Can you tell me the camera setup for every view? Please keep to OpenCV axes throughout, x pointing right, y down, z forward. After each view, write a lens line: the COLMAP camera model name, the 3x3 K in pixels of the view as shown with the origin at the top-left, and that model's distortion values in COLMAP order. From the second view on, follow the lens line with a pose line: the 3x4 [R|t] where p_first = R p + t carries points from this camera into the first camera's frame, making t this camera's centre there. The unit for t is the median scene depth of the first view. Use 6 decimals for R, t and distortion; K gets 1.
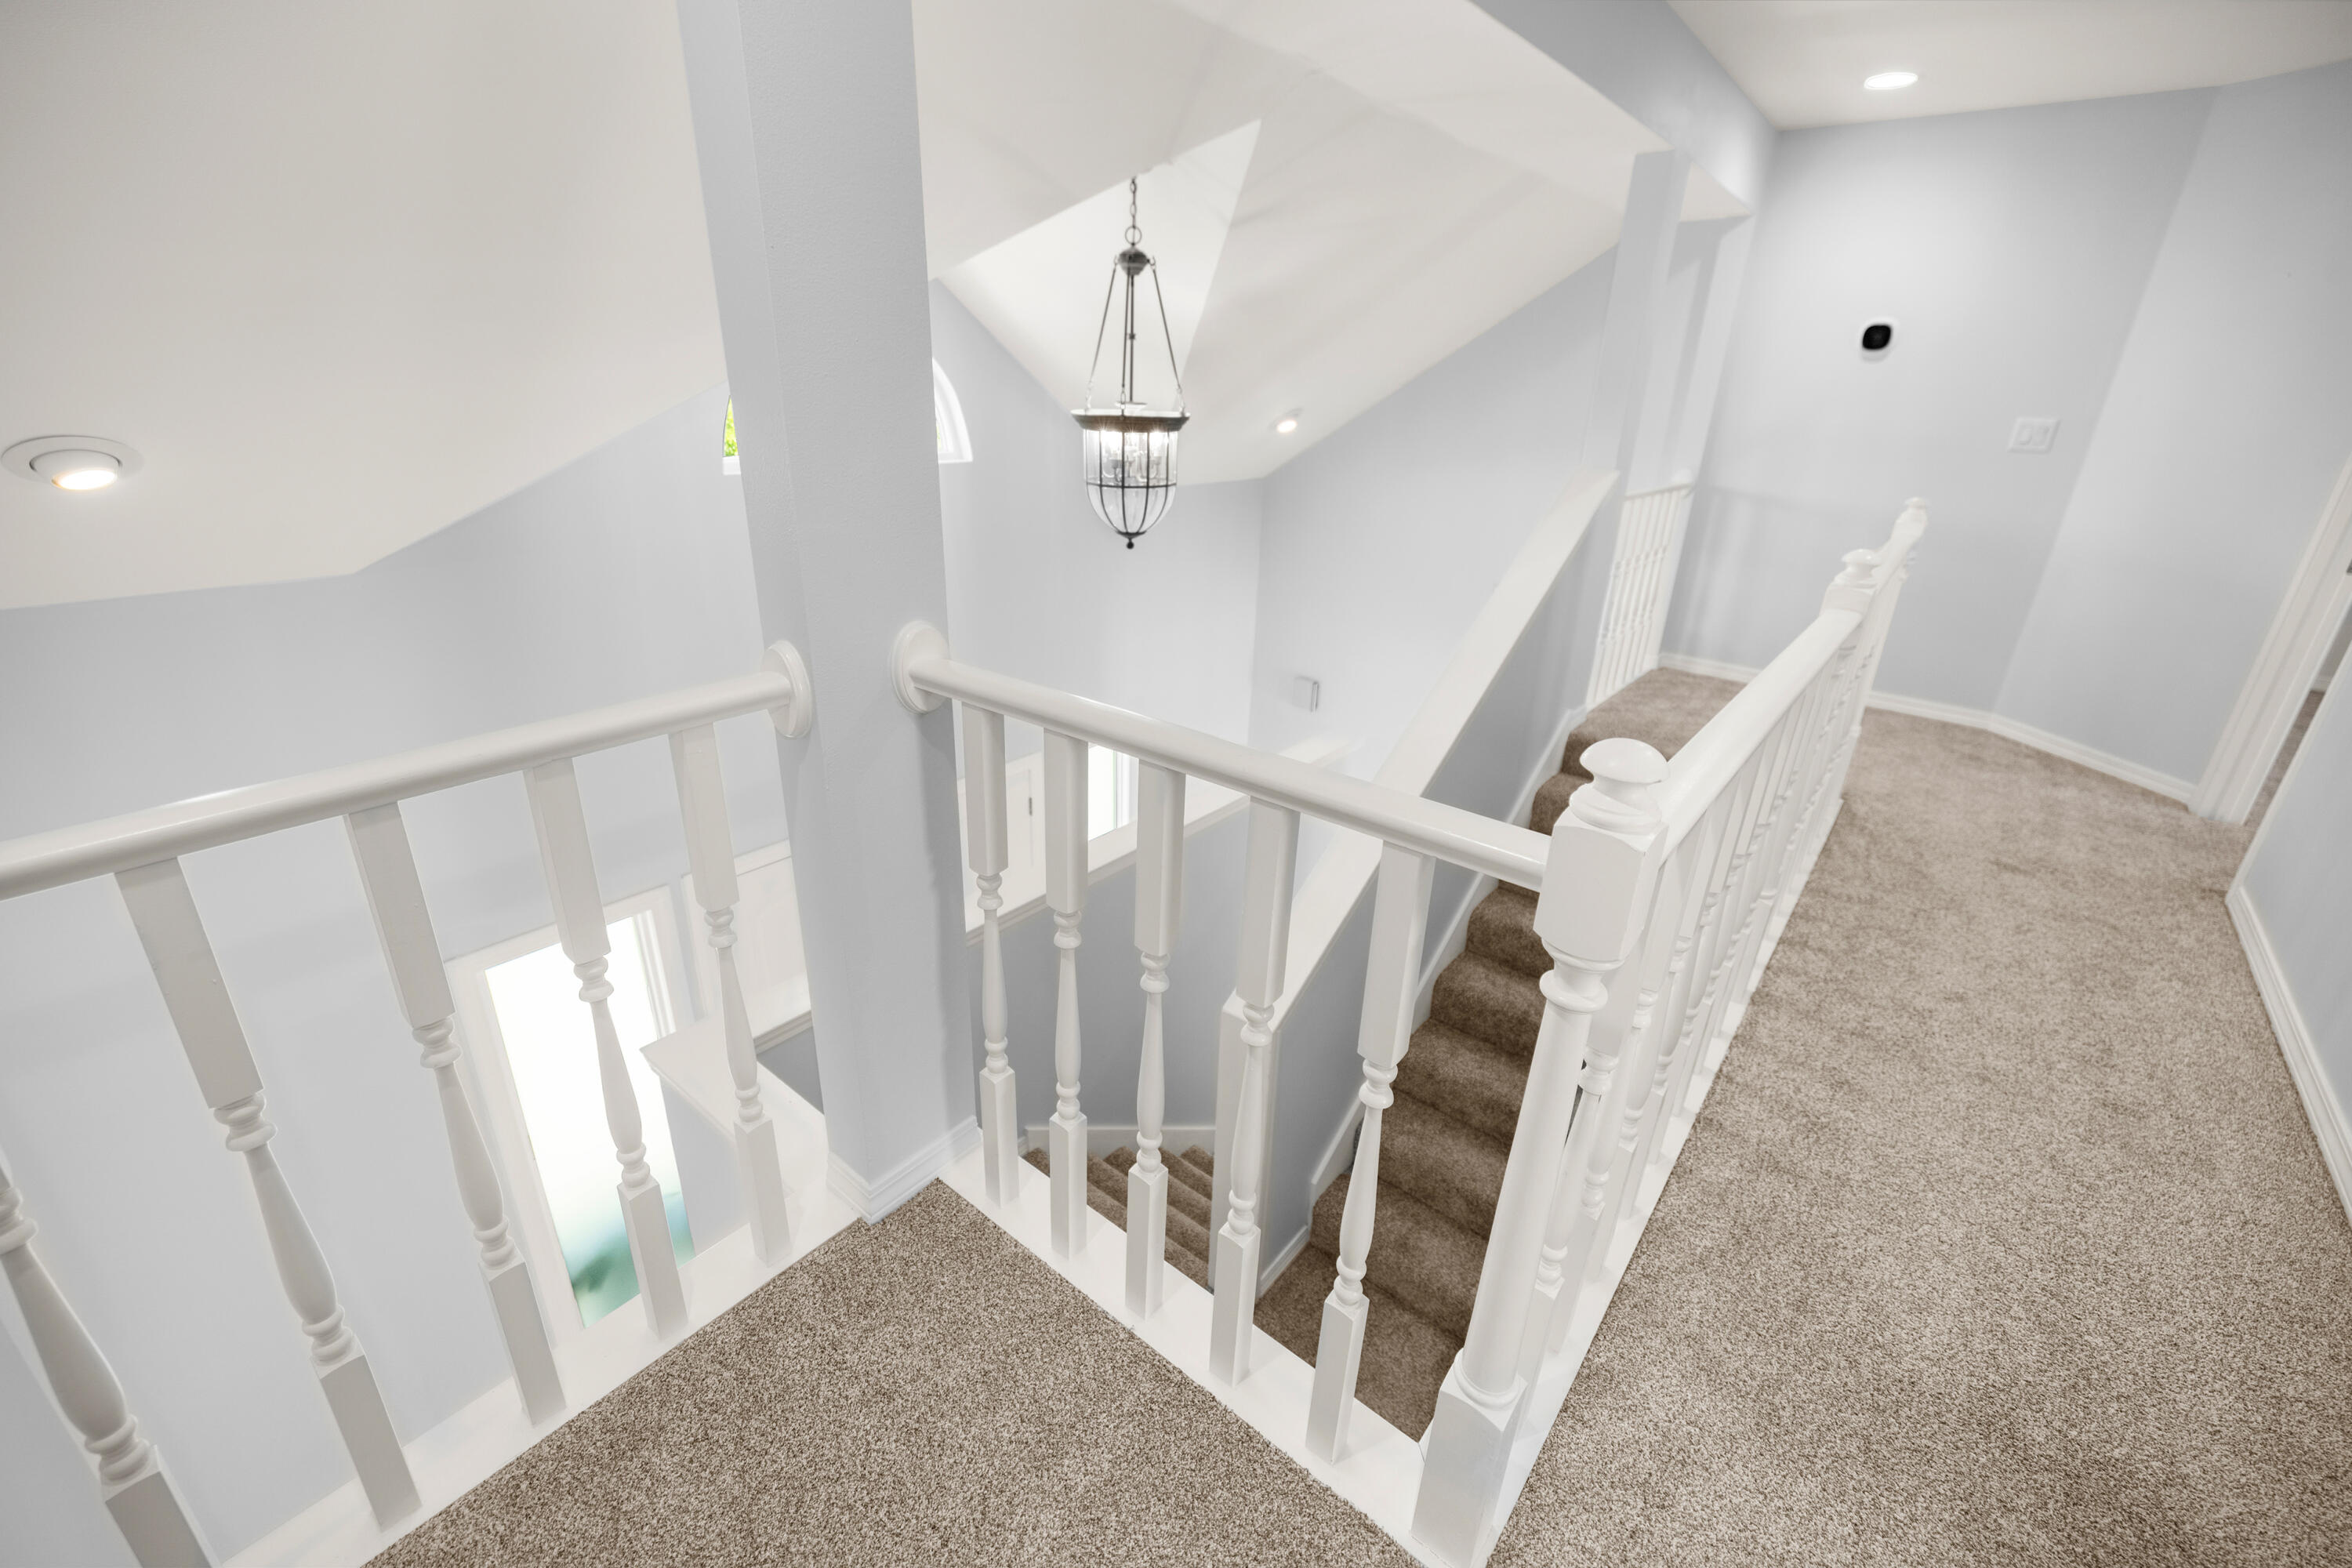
lens RADIAL K [[1001.7, 0, 1162.7], [0, 1001.7, 768.8], [0, 0, 1]] dist [0.001596, 0.000263]
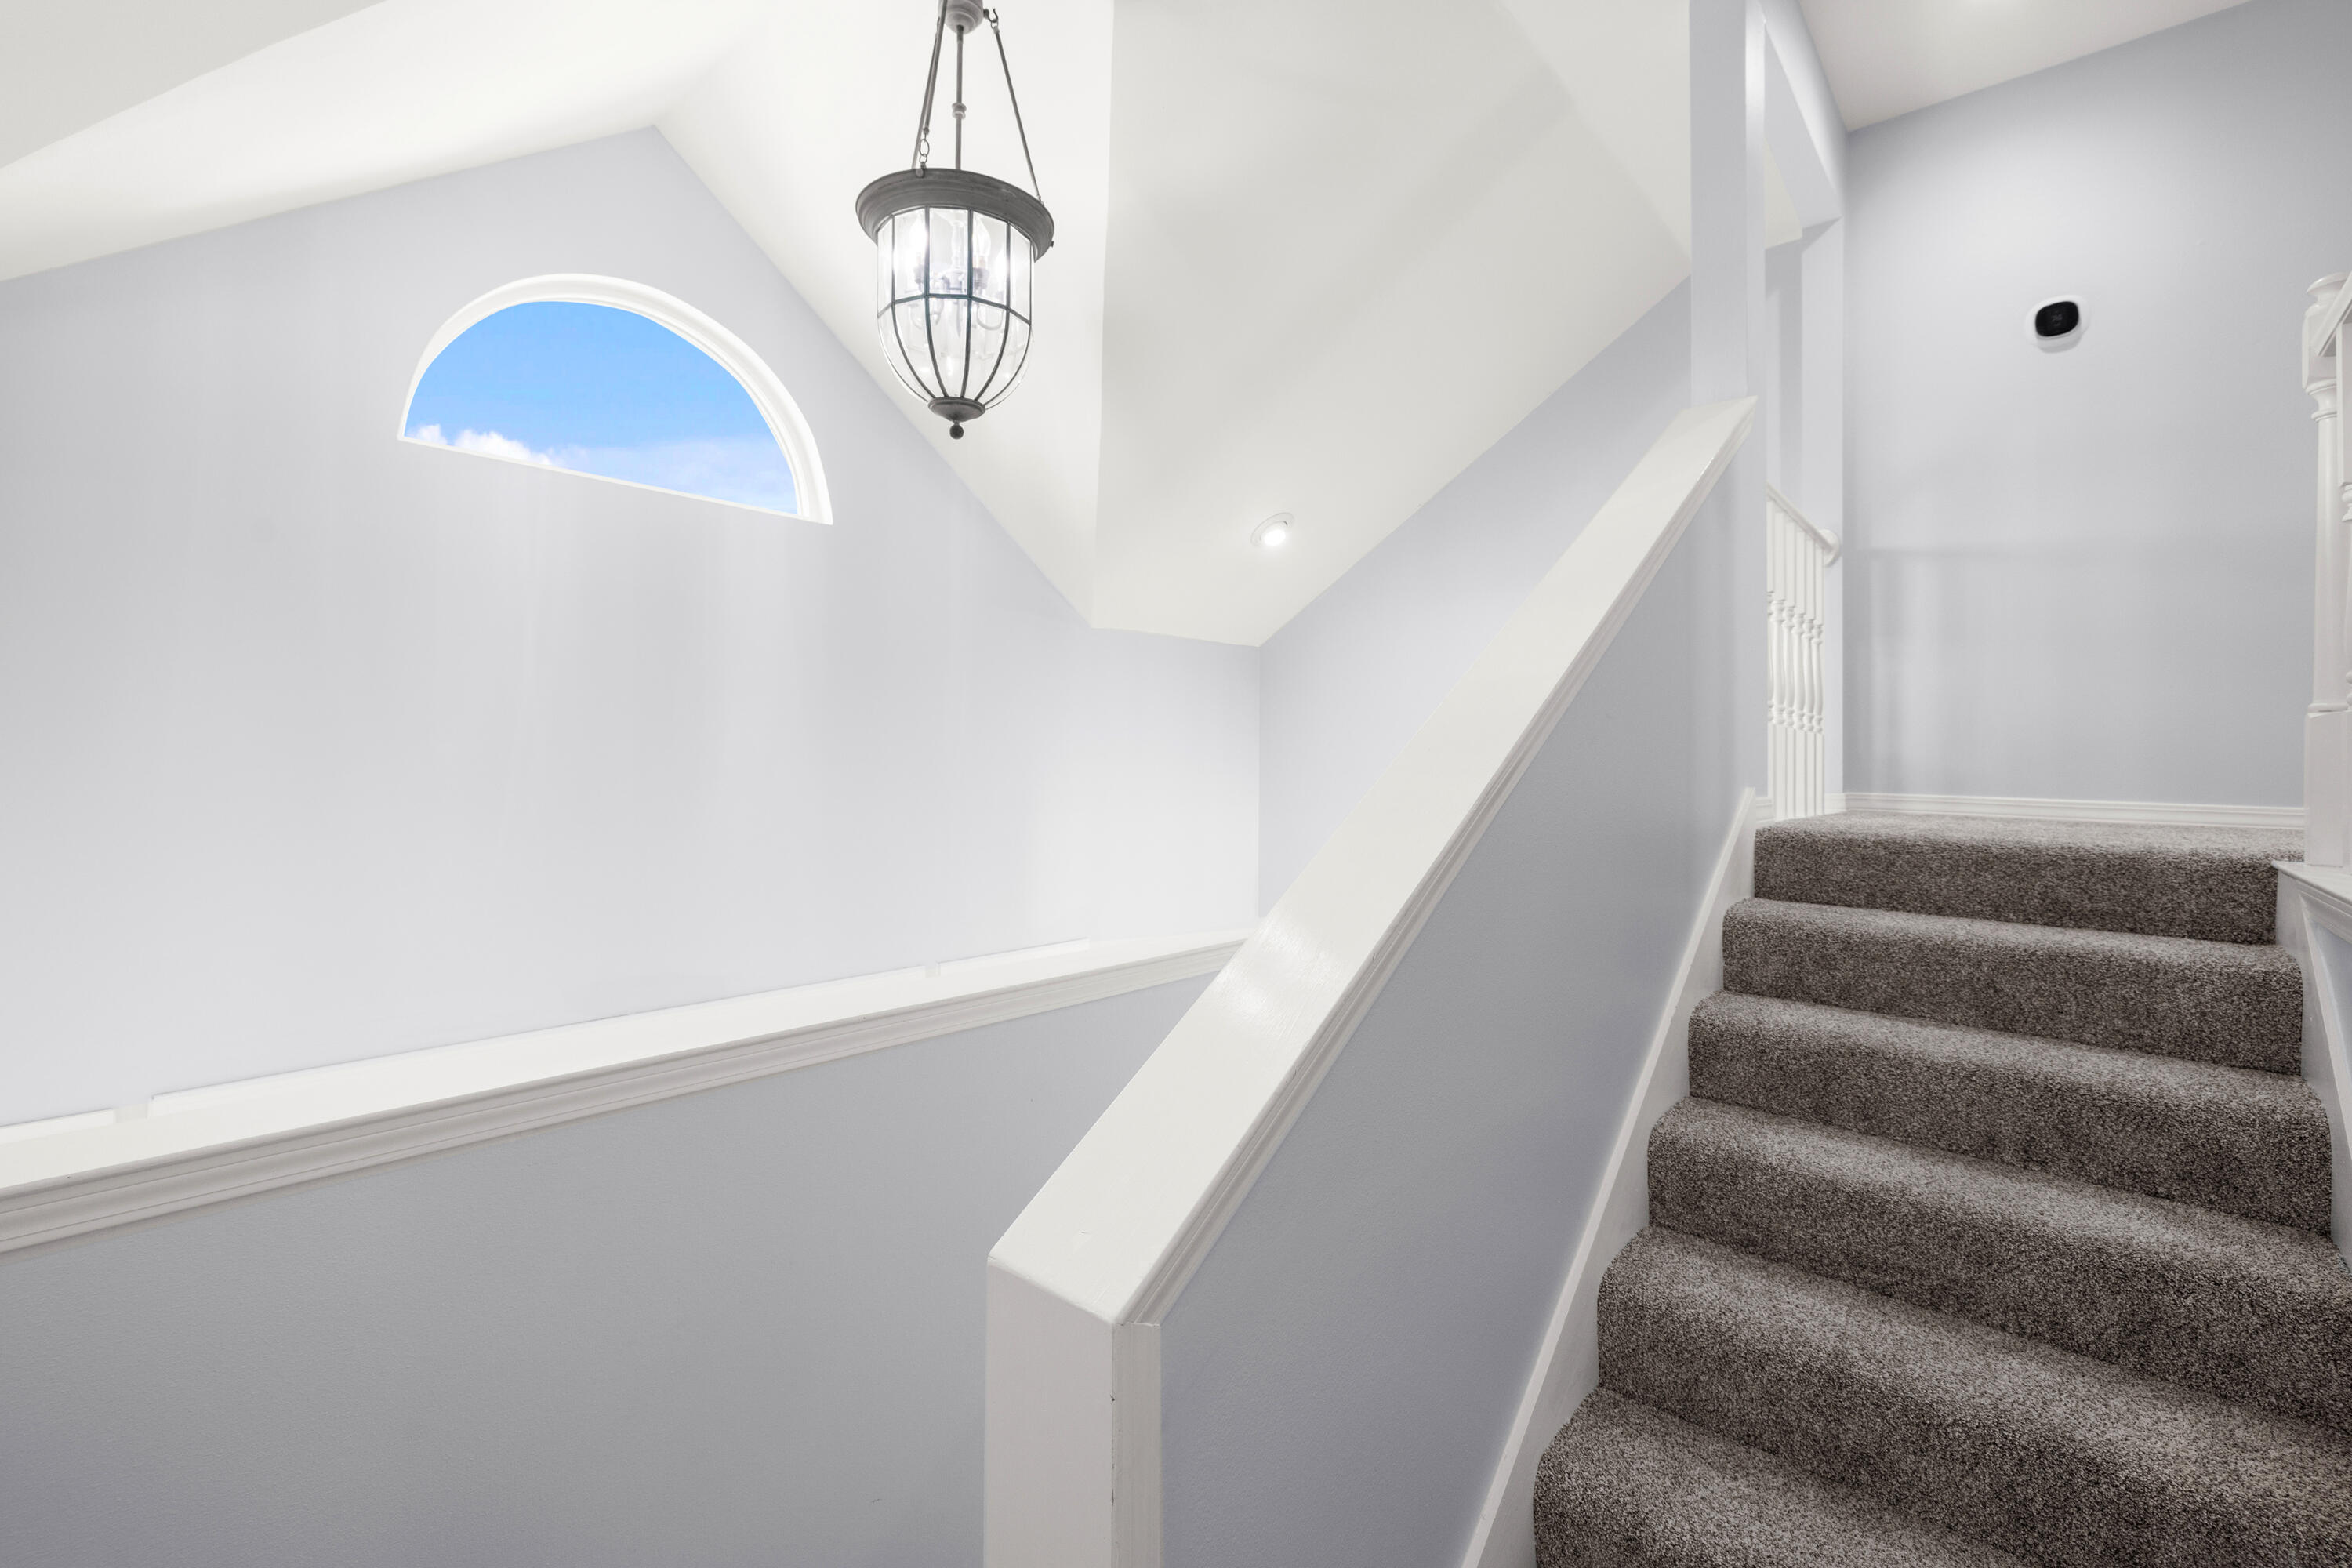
lens RADIAL K [[1023.5, 0, 1176.9], [0, 1023.5, 737.4], [0, 0, 1]] dist [-0.000081, 0.000011]
pose [[0.999294, -0.018401, -0.032746, 0.098881], [0.004014, 0.919108, -0.393984, 0.156884], [0.037347, 0.393575, 0.918534, 0.454697]]
